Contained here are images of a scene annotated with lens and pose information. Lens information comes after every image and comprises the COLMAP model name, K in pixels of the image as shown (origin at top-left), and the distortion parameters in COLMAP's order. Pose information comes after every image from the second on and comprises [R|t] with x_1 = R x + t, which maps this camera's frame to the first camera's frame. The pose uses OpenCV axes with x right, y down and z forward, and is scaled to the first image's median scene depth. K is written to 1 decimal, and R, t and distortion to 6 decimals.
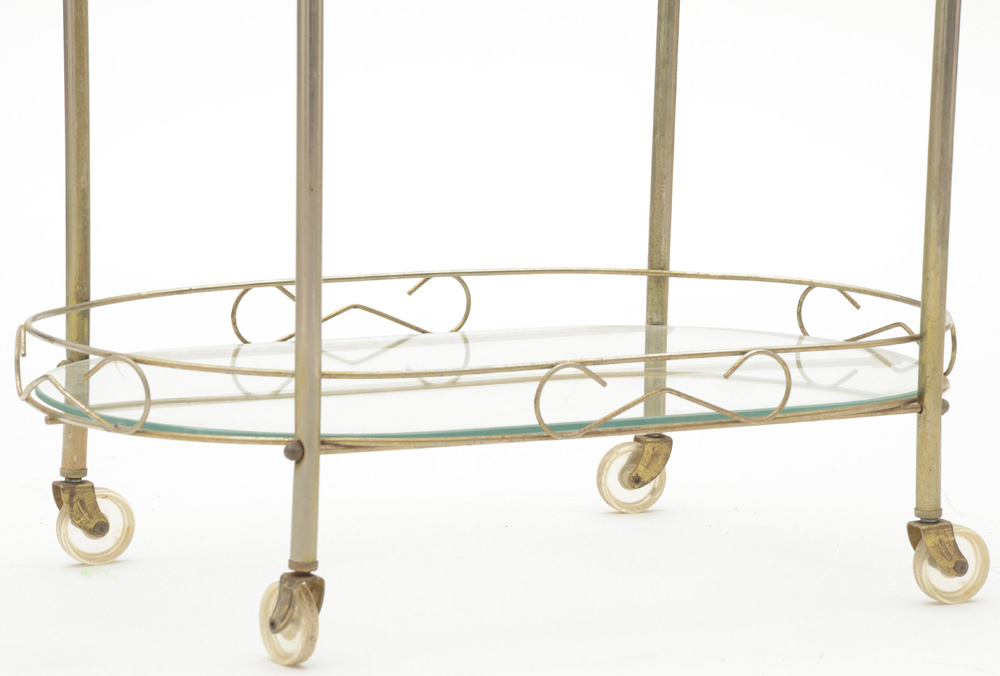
lens RADIAL K [[4358.6, 0, 522.2], [0, 4358.6, 355.7], [0, 0, 1]] dist [1.328226, 0.000000]
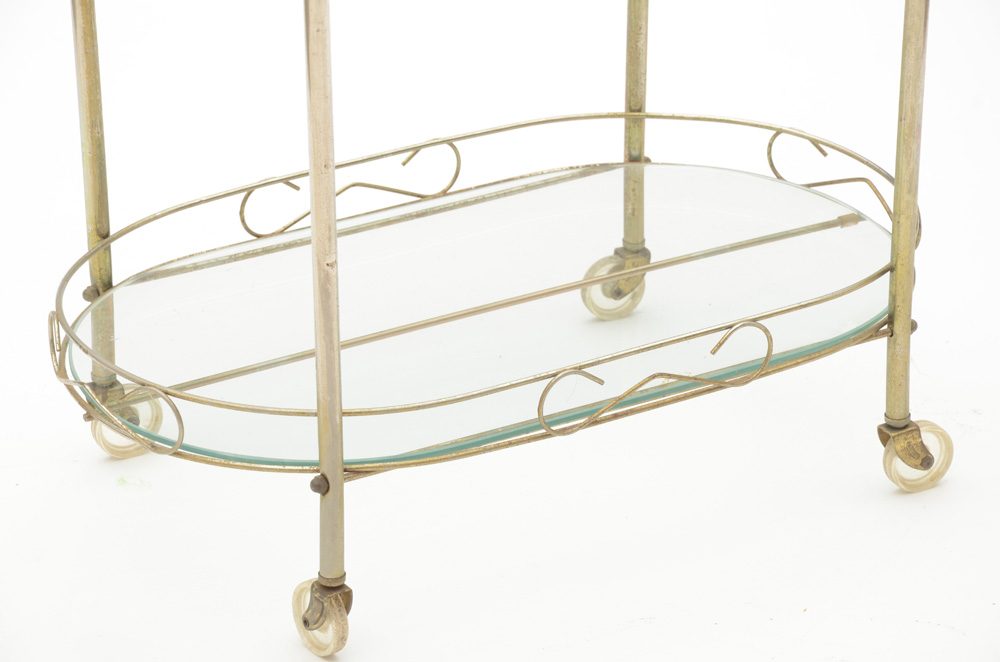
lens RADIAL K [[4057.2, 0, 496.5], [0, 4057.2, 332.7], [0, 0, 1]] dist [1.488521, 0.000000]
pose [[0.999318, -0.035094, 0.011498, -0.017260], [0.030285, 0.956951, 0.288664, -0.279360], [-0.021133, -0.288119, 0.957361, 0.041075]]
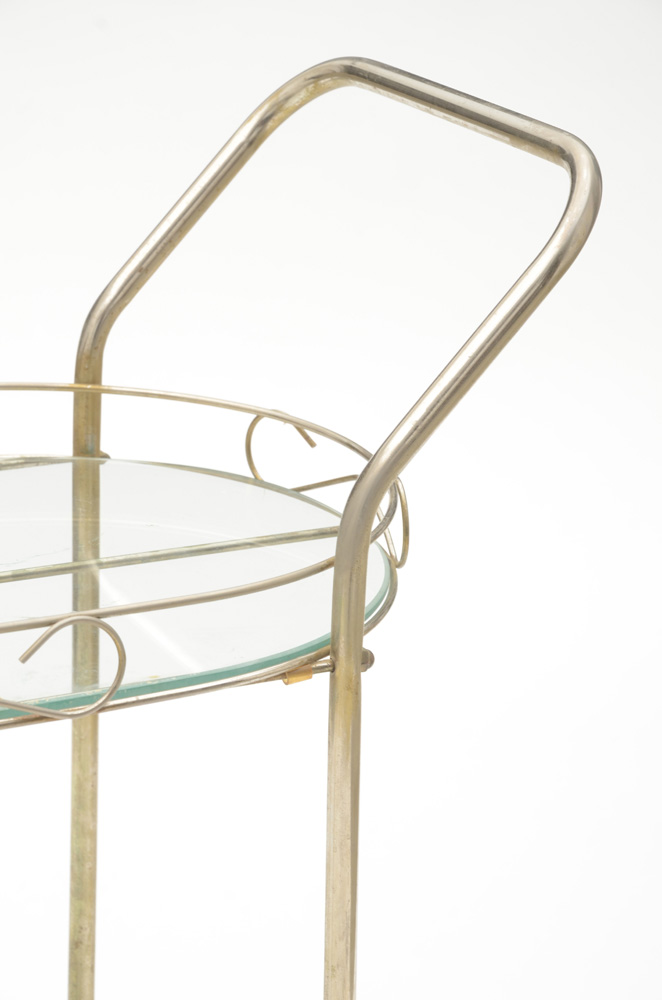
lens RADIAL K [[3119.7, 0, 333.2], [0, 3119.7, 525.9], [0, 0, 1]] dist [1.056206, 0.000000]
pose [[0.998534, 0.011149, -0.052963, 0.121076], [-0.001817, 0.984907, 0.173073, -0.270268], [0.054093, -0.172723, 0.983484, 0.460671]]
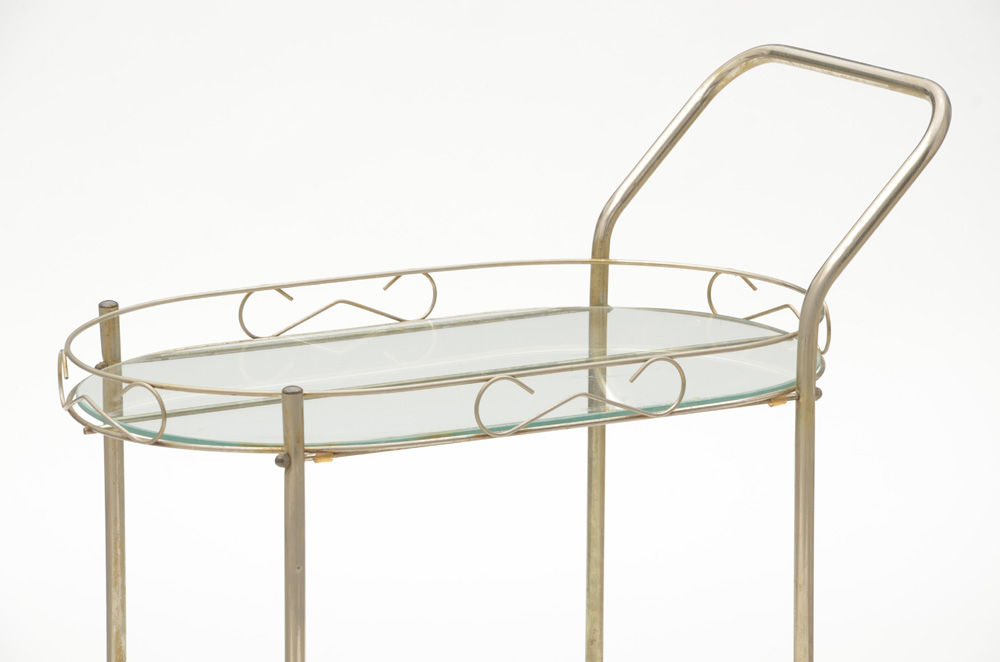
lens RADIAL K [[4441.7, 0, 492.7], [0, 4441.7, 358.2], [0, 0, 1]] dist [1.644641, 0.000000]
pose [[0.999571, -0.017702, -0.023322, 0.038103], [0.019504, 0.996648, 0.079444, -0.268143], [0.021837, -0.079865, 0.996566, -0.271185]]
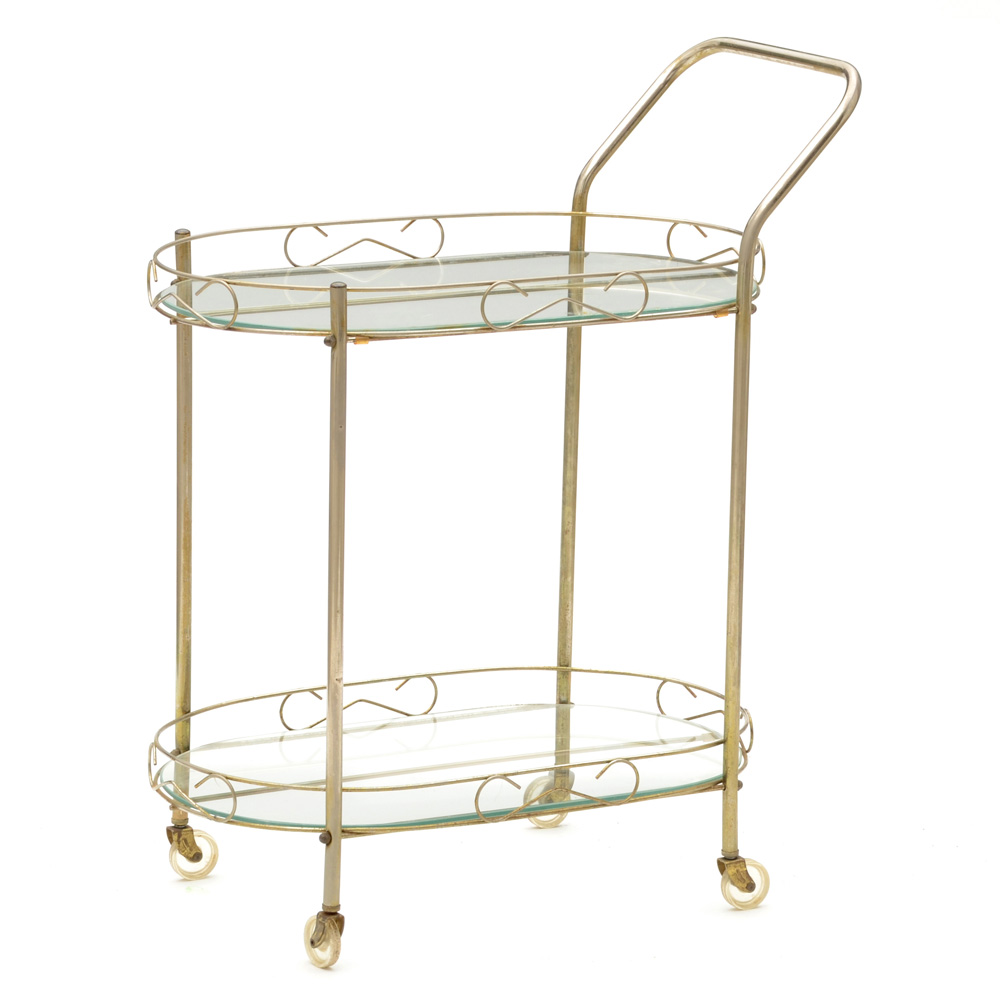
lens RADIAL K [[5335.6, 0, 497.8], [0, 5335.6, 499.1], [0, 0, 1]] dist [1.049654, 0.000000]
pose [[0.999975, -0.002296, -0.006693, 0.022929], [0.002702, 0.998120, 0.061226, -0.205725], [0.006540, -0.061243, 0.998101, -0.887879]]
